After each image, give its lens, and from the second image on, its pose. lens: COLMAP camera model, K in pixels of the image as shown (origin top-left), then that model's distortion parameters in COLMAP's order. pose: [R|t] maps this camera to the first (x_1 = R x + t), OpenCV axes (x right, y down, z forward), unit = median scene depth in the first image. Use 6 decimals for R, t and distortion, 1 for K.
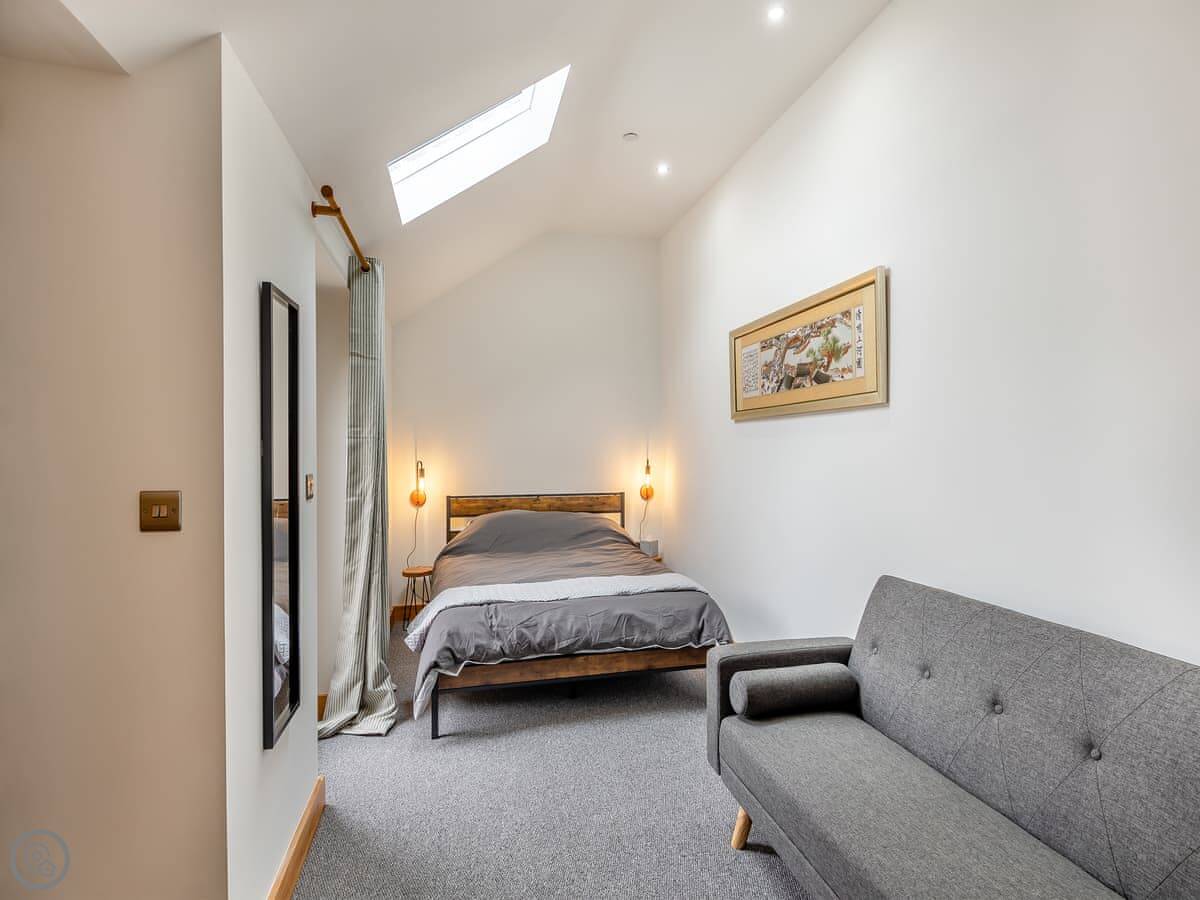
lens RADIAL K [[595.3, 0, 602.9], [0, 595.3, 454.3], [0, 0, 1]] dist [0.002696, 0.001721]
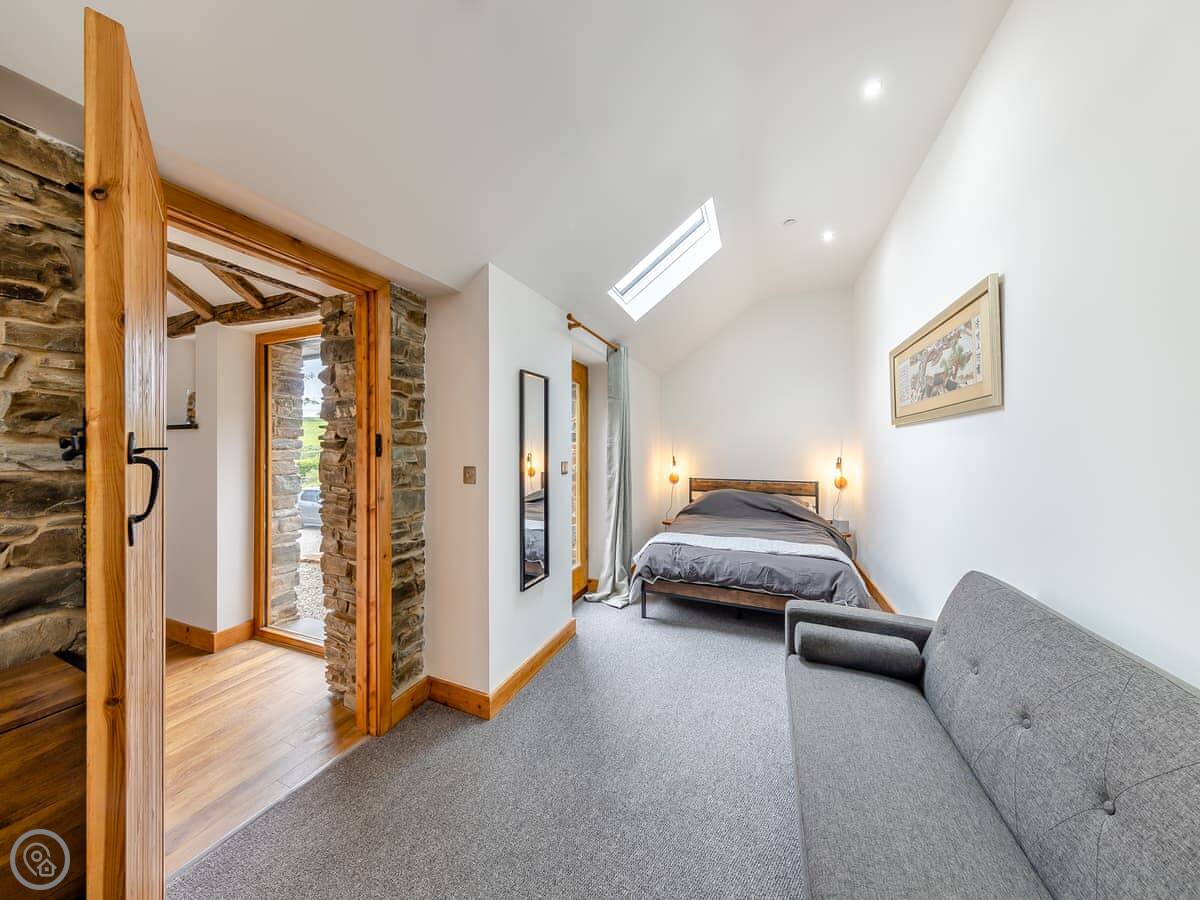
lens RADIAL K [[376.9, 0, 604.8], [0, 376.9, 448.5], [0, 0, 1]] dist [0.000961, -0.000073]
pose [[0.801965, 0.003449, -0.597361, 0.265433], [-0.009254, 0.999935, -0.006650, -0.001139], [0.597299, 0.010861, 0.801945, 0.059864]]
